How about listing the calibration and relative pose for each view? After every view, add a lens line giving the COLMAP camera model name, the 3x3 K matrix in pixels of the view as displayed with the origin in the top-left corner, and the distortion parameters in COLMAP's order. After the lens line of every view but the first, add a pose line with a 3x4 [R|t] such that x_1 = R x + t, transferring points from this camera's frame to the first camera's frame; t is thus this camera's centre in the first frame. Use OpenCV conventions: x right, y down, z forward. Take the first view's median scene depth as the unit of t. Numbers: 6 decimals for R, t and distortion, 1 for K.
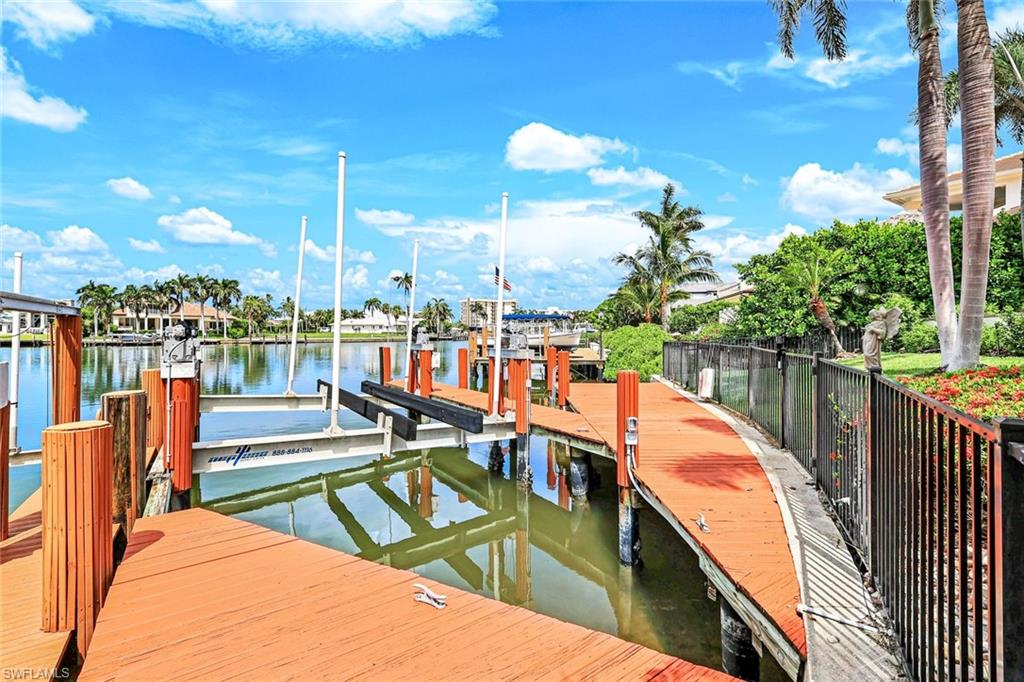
lens RADIAL K [[453.4, 0, 511.6], [0, 453.4, 337.8], [0, 0, 1]] dist [-0.001411, -0.000035]
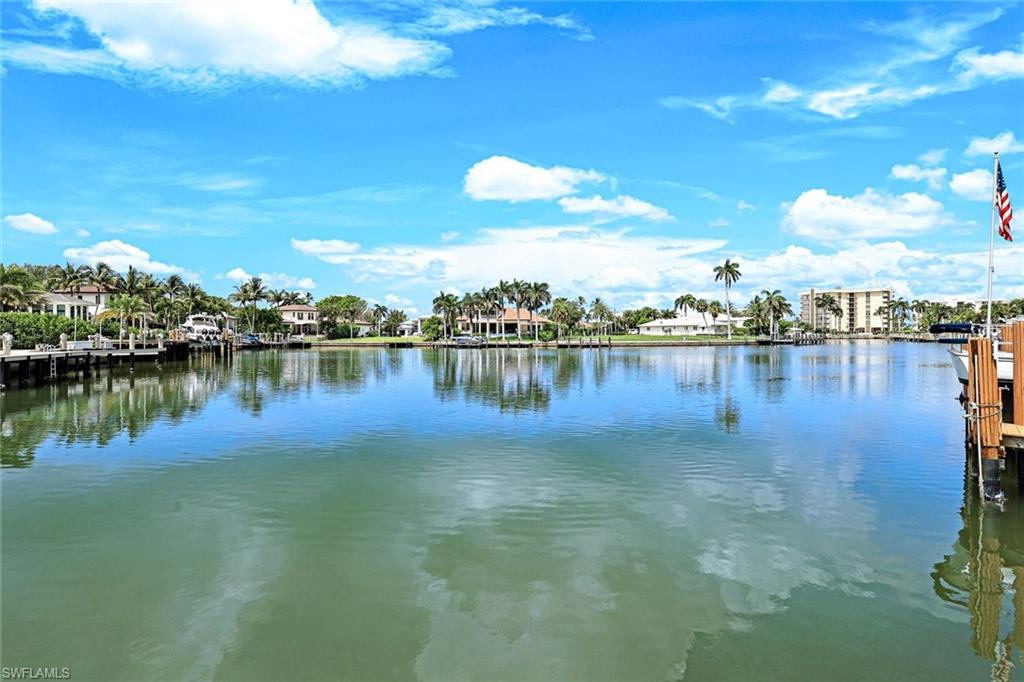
lens RADIAL K [[453.4, 0, 518.2], [0, 453.4, 337.9], [0, 0, 1]] dist [-0.001411, -0.000035]
pose [[0.792179, 0.000520, -0.610289, -0.044325], [-0.002033, 0.999996, -0.001786, -0.004108], [0.610285, 0.002656, 0.792177, 0.167324]]
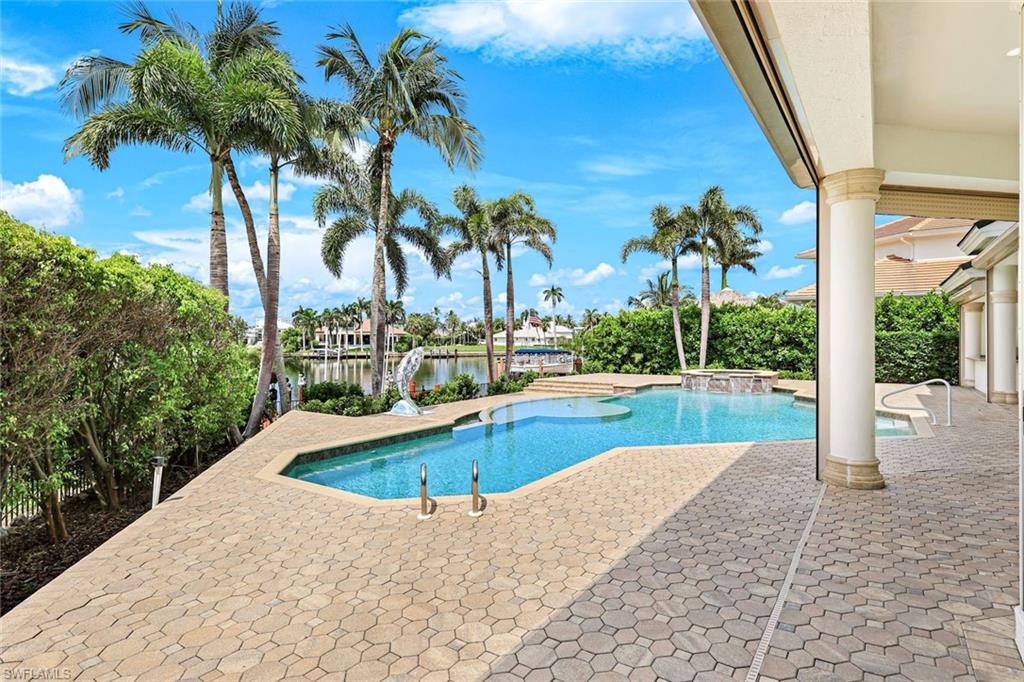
lens RADIAL K [[557.2, 0, 511.4], [0, 557.2, 344.3], [0, 0, 1]] dist [-0.002870, 0.000181]
pose [[0.919730, 0.001183, -0.392550, 0.186342], [-0.000558, 0.999998, 0.001708, -0.020599], [0.392551, -0.001352, 0.919729, -0.165058]]
